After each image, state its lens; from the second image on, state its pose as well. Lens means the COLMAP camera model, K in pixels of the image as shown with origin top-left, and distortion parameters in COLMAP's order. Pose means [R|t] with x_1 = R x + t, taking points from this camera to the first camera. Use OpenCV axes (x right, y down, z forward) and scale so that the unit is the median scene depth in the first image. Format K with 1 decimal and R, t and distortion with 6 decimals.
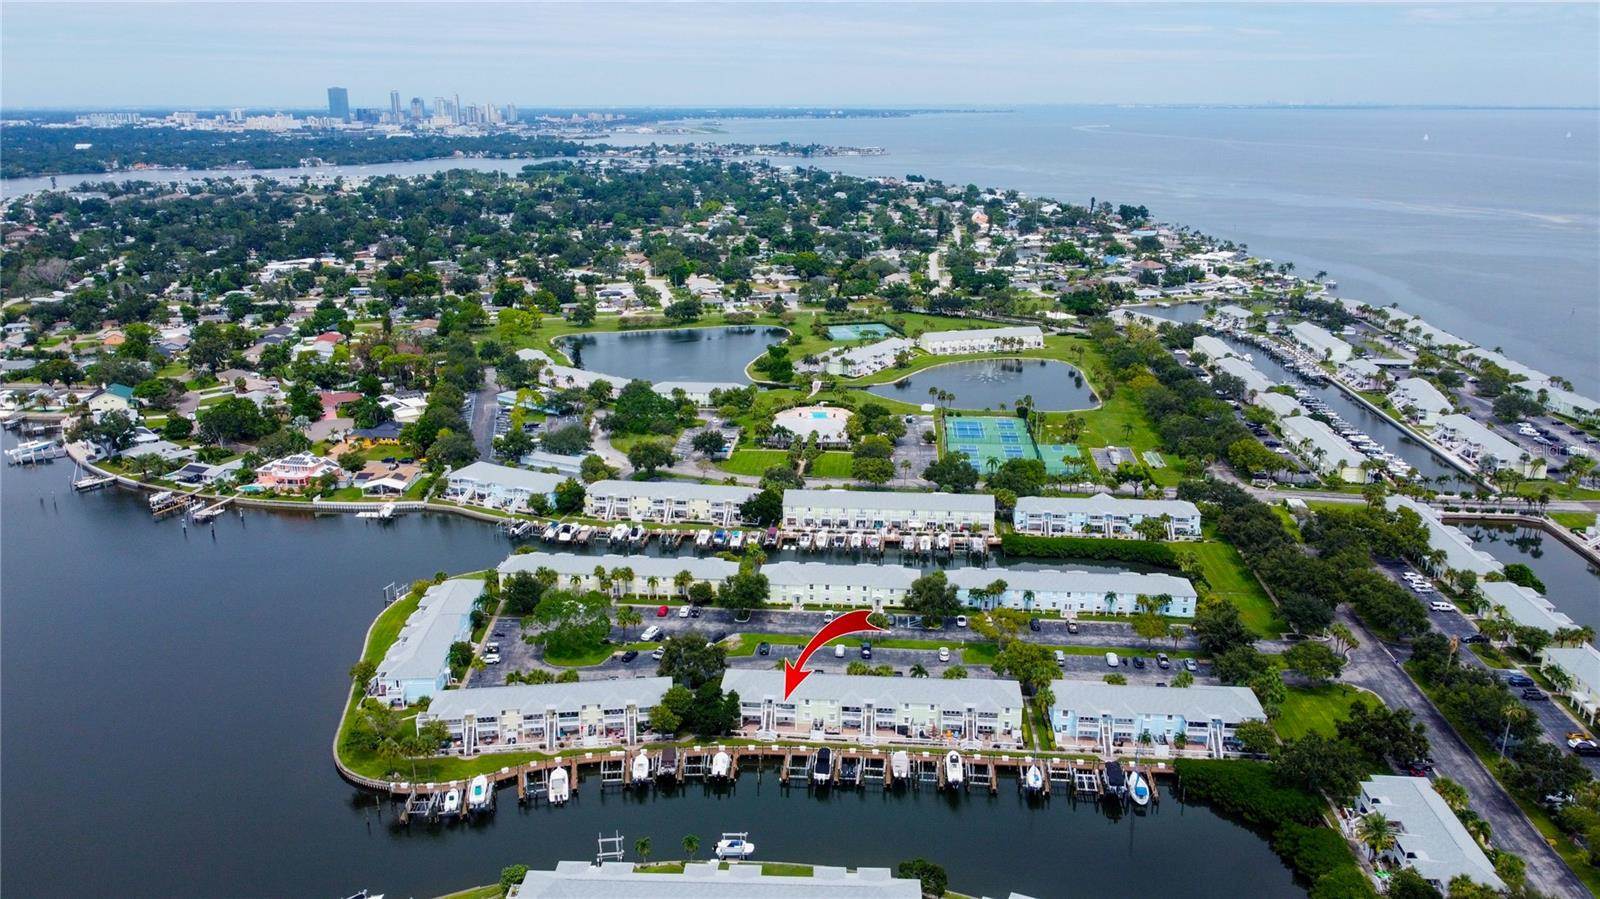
lens RADIAL K [[1238.0, 0, 800.0], [0, 1238.0, 449.5], [0, 0, 1]] dist [-0.011668, -0.008960]
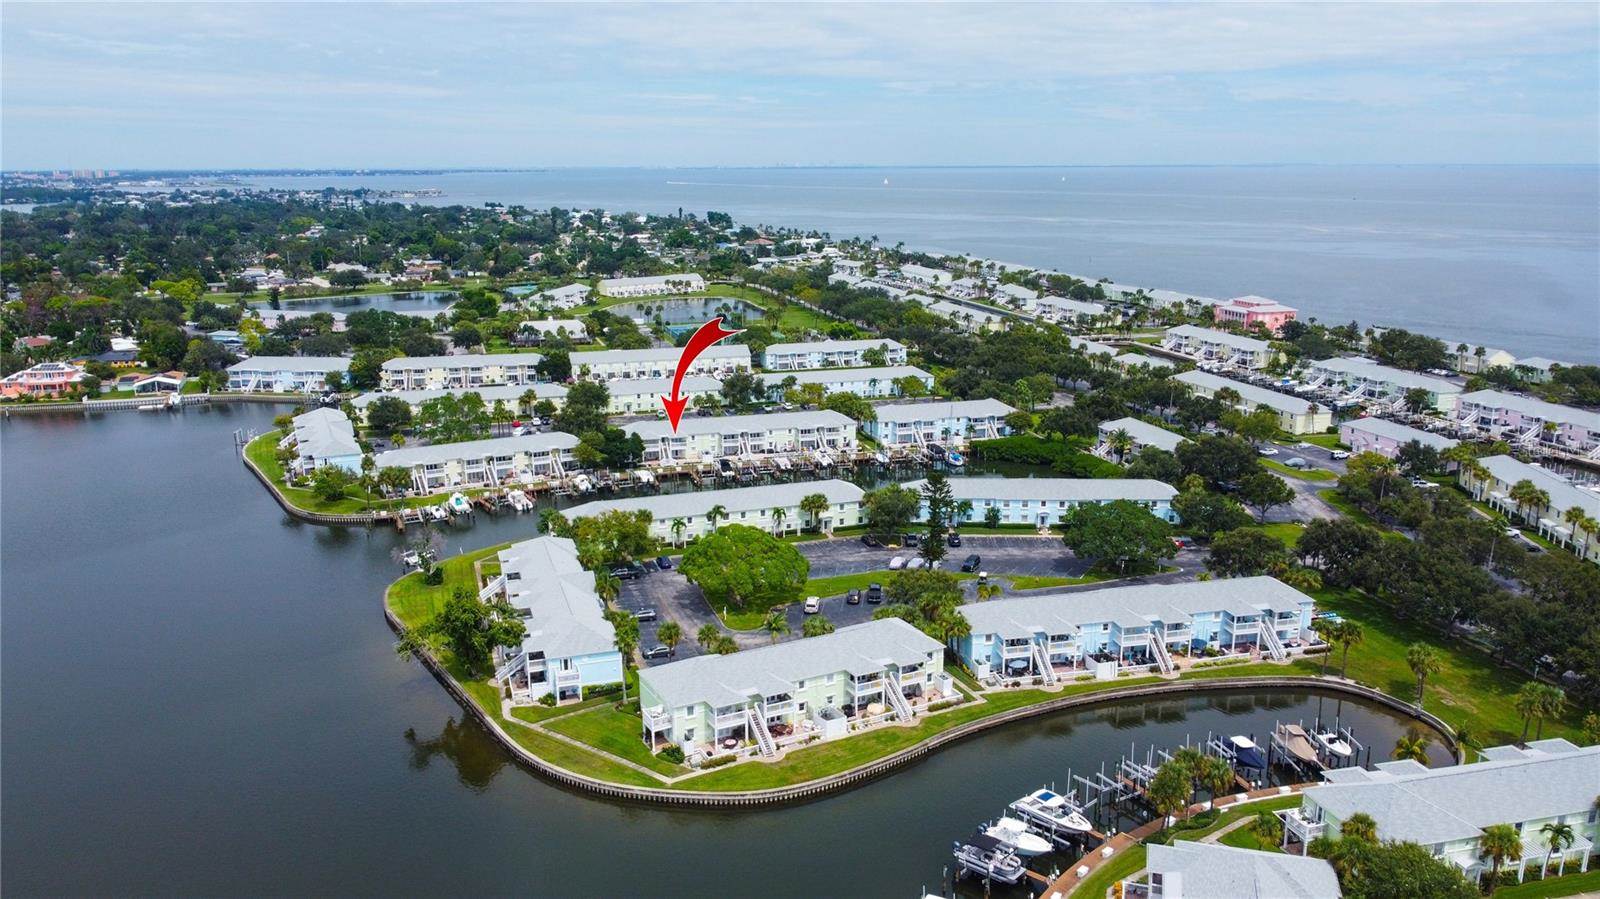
lens RADIAL K [[1238.0, 0, 800.0], [0, 1238.0, 449.5], [0, 0, 1]] dist [-0.011668, -0.008960]
pose [[0.928201, -0.073579, 0.364730, -0.203670], [0.094649, 0.994699, -0.040206, 0.160462], [-0.359838, 0.071840, 0.930245, -0.115058]]
